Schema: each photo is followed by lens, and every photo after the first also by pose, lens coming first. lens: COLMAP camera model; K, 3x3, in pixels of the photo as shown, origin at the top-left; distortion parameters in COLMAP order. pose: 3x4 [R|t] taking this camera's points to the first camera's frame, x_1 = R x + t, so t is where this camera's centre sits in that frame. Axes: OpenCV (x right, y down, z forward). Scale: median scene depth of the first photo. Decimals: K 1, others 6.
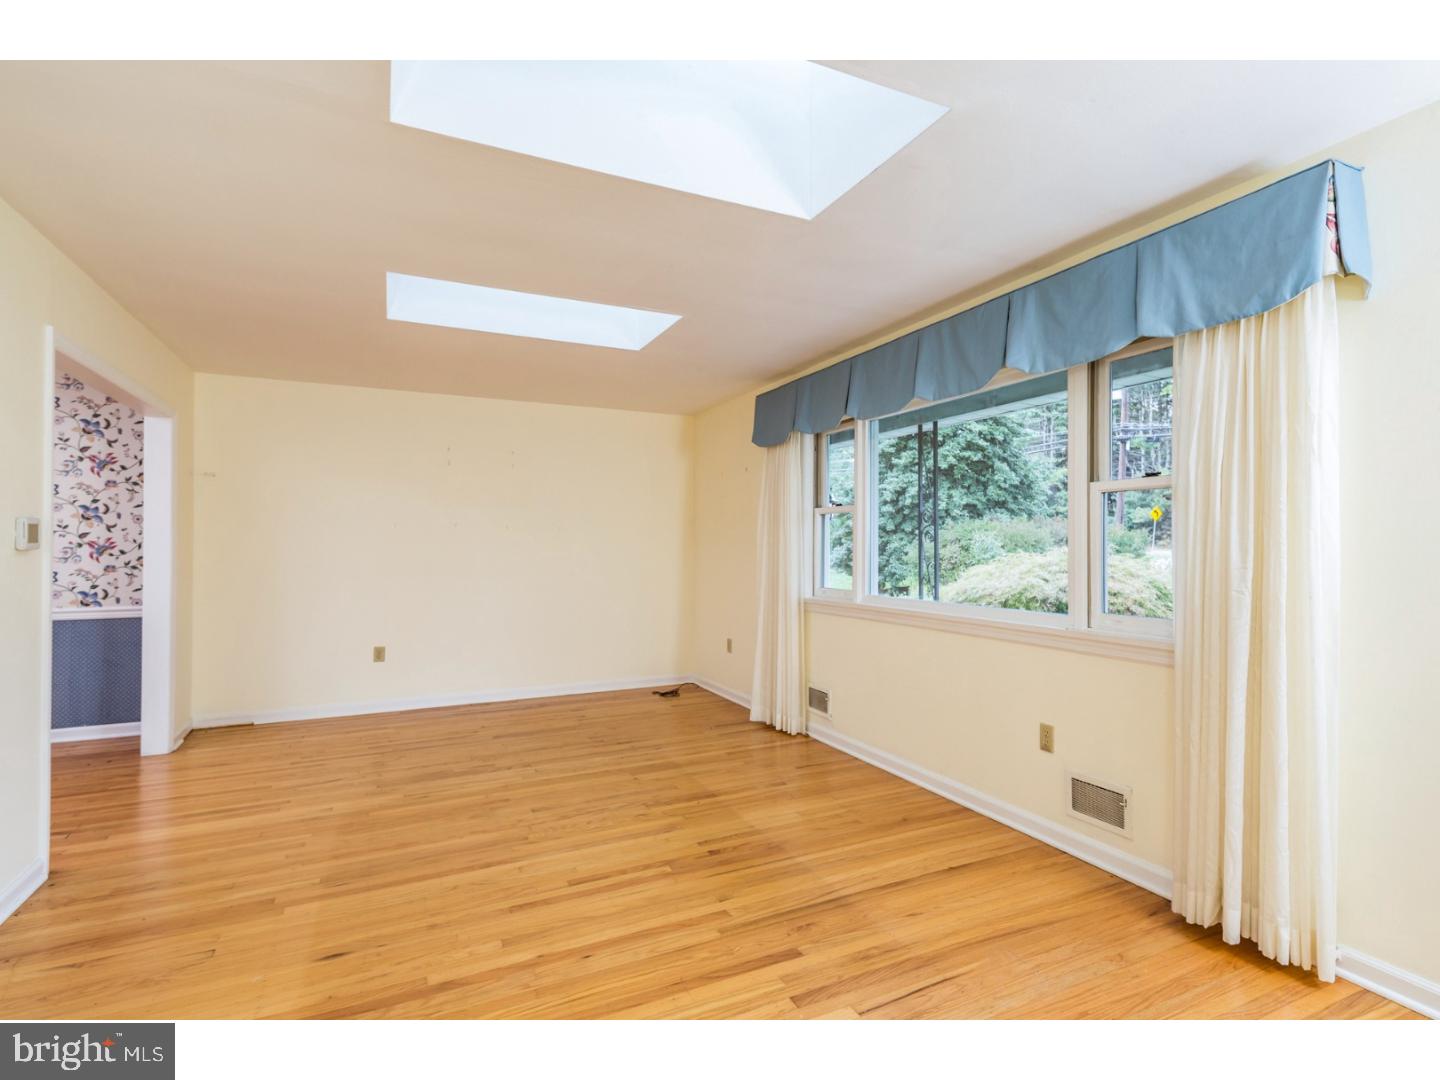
lens RADIAL K [[706.2, 0, 732.5], [0, 706.2, 540.9], [0, 0, 1]] dist [-0.014244, -0.000763]
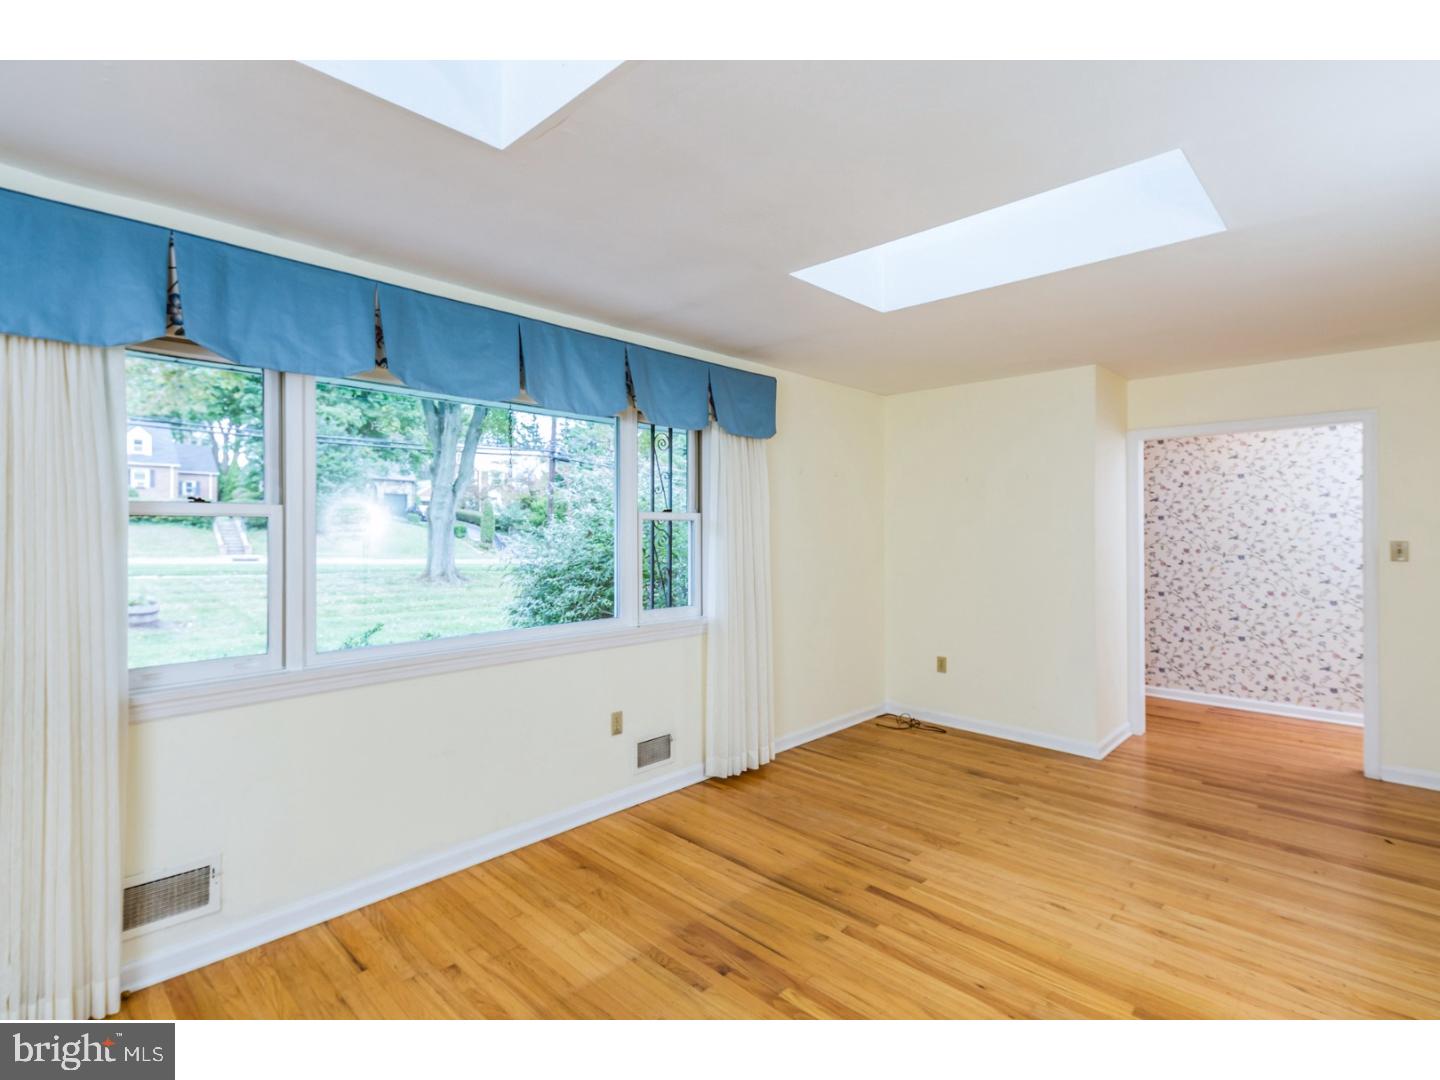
lens RADIAL K [[706.2, 0, 728.1], [0, 706.2, 528.9], [0, 0, 1]] dist [-0.014244, -0.000763]
pose [[-0.340560, -0.004198, 0.940213, -0.629164], [0.007679, 0.999944, 0.007246, -0.053473], [-0.940191, 0.009688, -0.340509, 1.021414]]
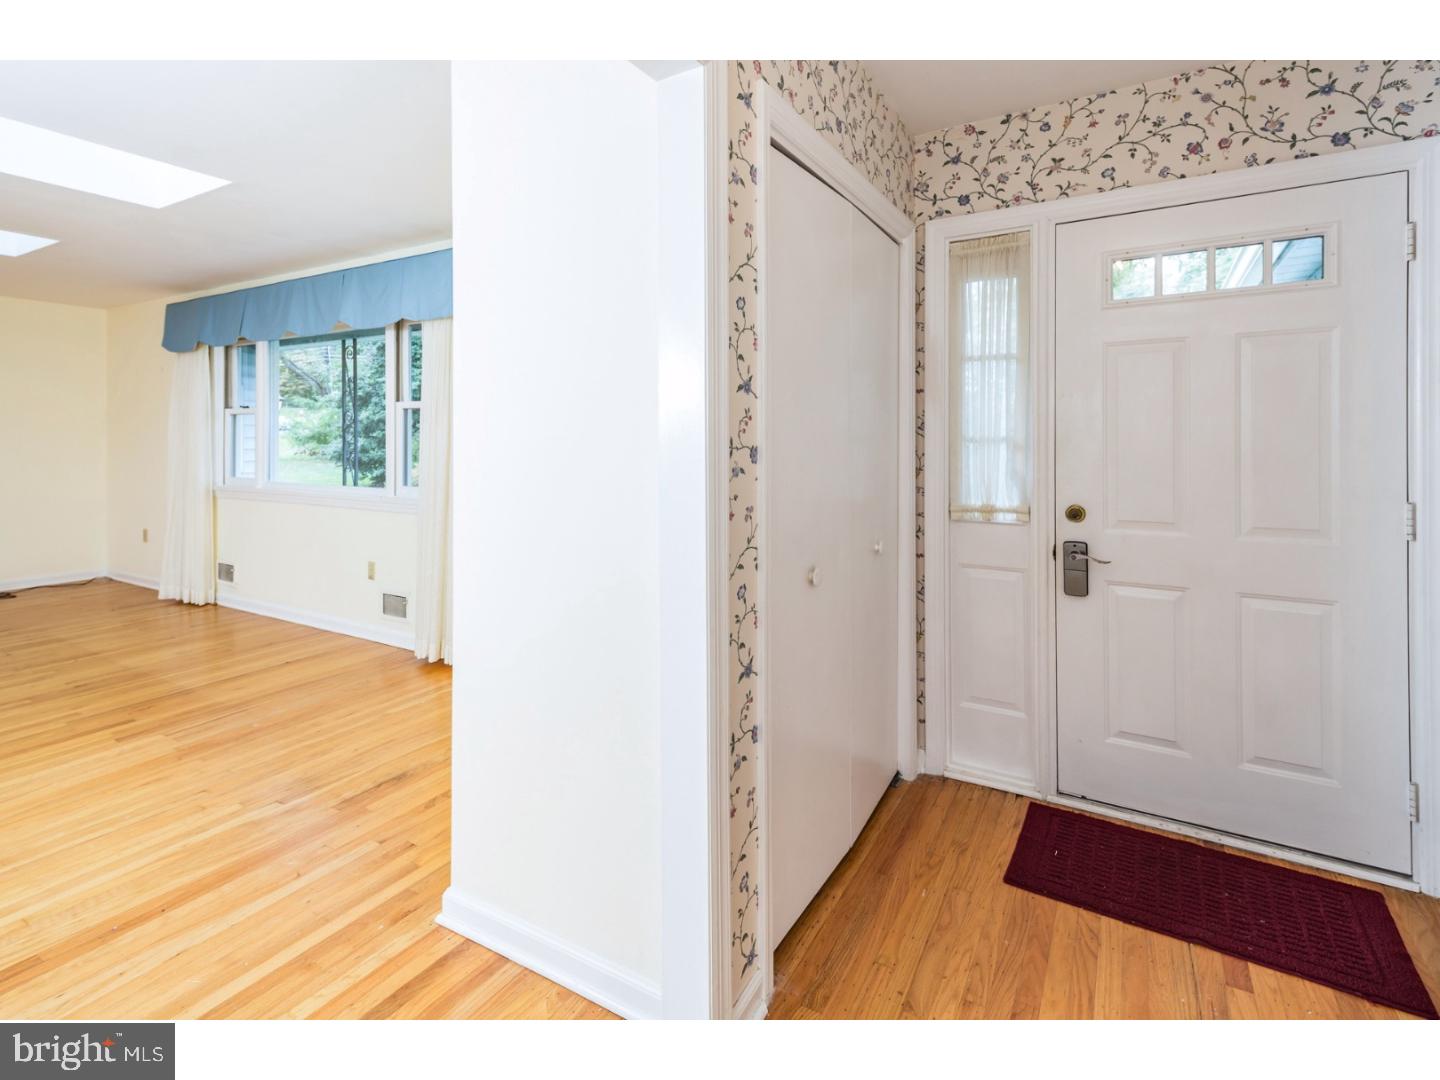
lens RADIAL K [[706.2, 0, 711.0], [0, 706.2, 446.2], [0, 0, 1]] dist [-0.014244, -0.000763]
pose [[0.823706, -0.000948, 0.567017, 0.161077], [-0.008159, 0.999875, 0.013524, -0.009598], [-0.566959, -0.015766, 0.823595, -0.536766]]
